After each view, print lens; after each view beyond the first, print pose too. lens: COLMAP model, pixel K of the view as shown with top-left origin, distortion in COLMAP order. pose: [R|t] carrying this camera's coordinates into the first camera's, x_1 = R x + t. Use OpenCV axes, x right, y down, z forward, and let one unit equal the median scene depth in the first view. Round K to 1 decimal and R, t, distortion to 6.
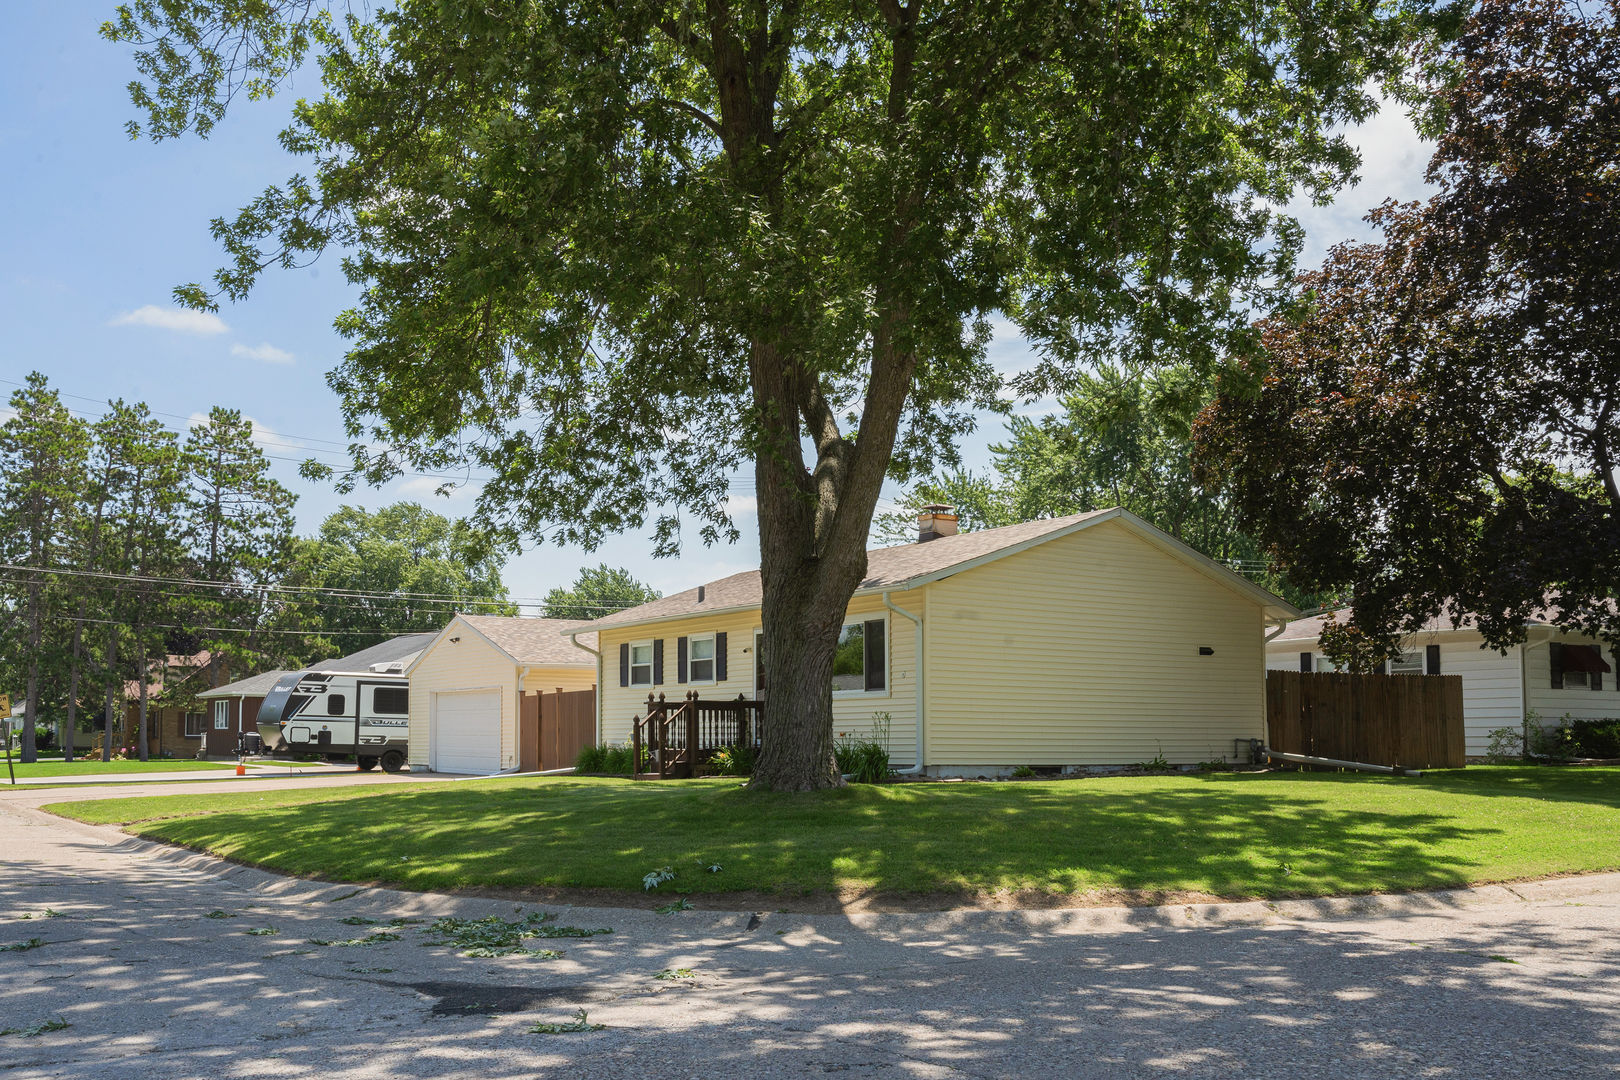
lens RADIAL K [[1666.3, 0, 809.8], [0, 1666.3, 541.1], [0, 0, 1]] dist [-0.026310, -0.007163]
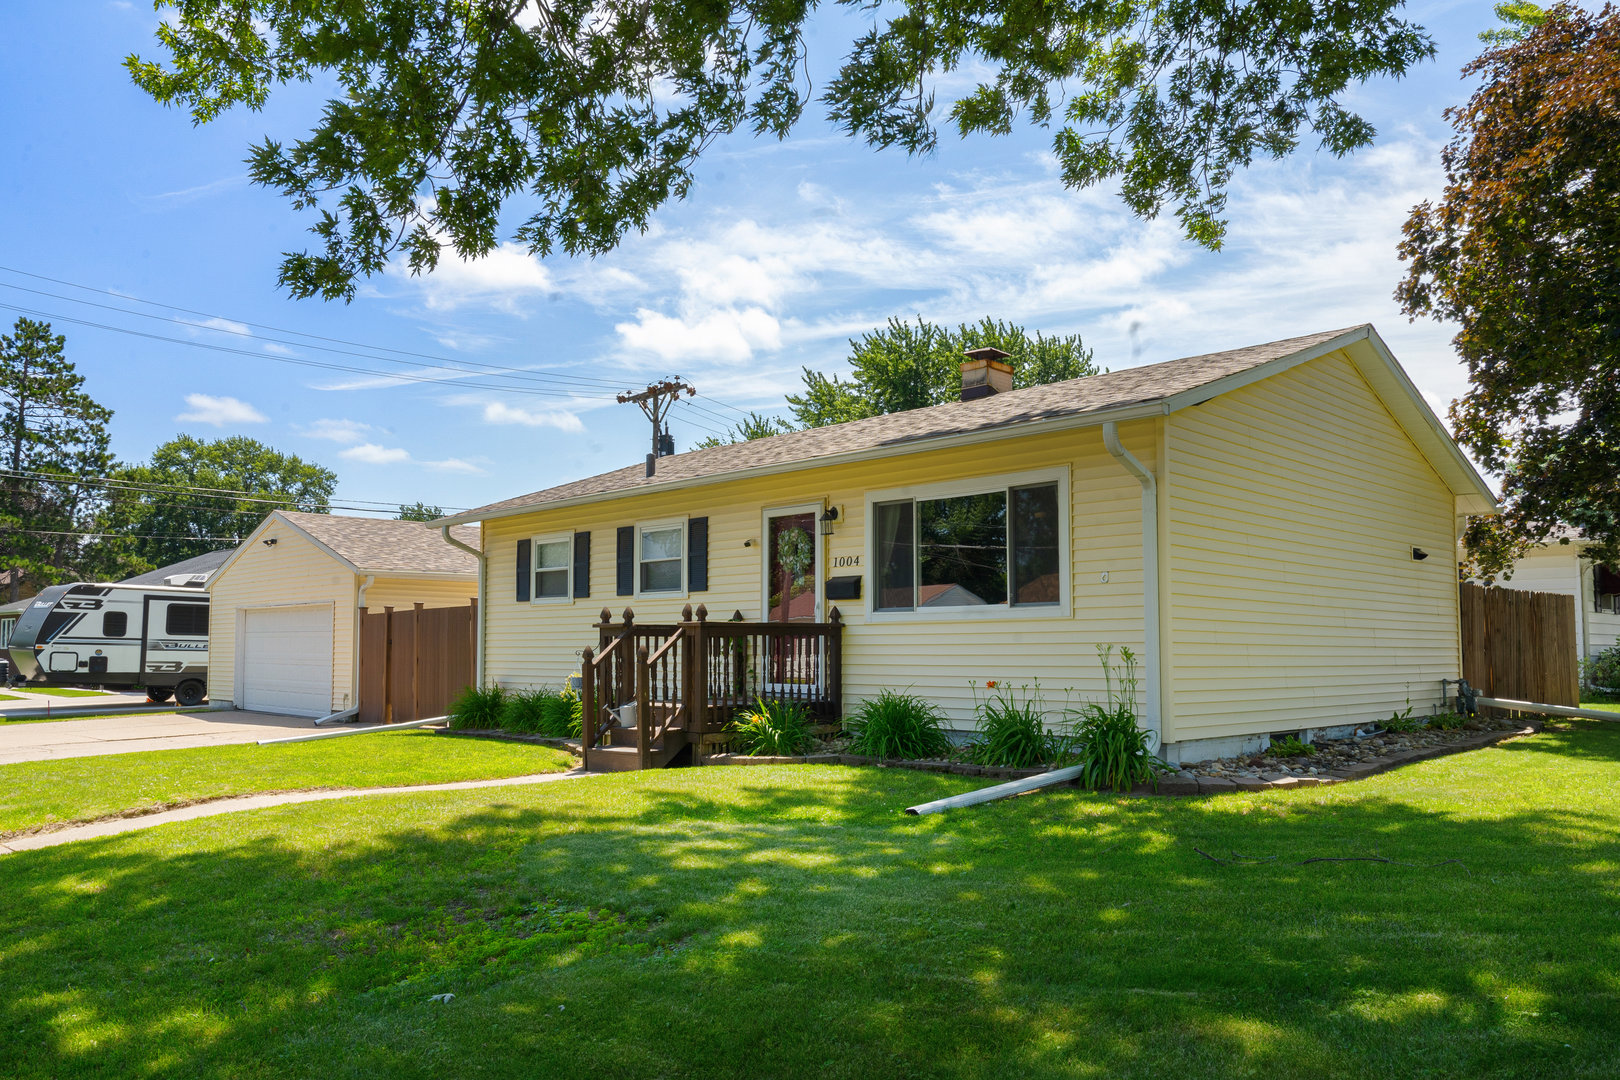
lens RADIAL K [[1215.3, 0, 810.5], [0, 1215.3, 523.4], [0, 0, 1]] dist [-0.000323, -0.000329]
pose [[0.980449, 0.020822, 0.195667, -0.069384], [-0.023782, 0.999635, 0.012789, 0.033762], [-0.195329, -0.017192, 0.980587, 0.354494]]
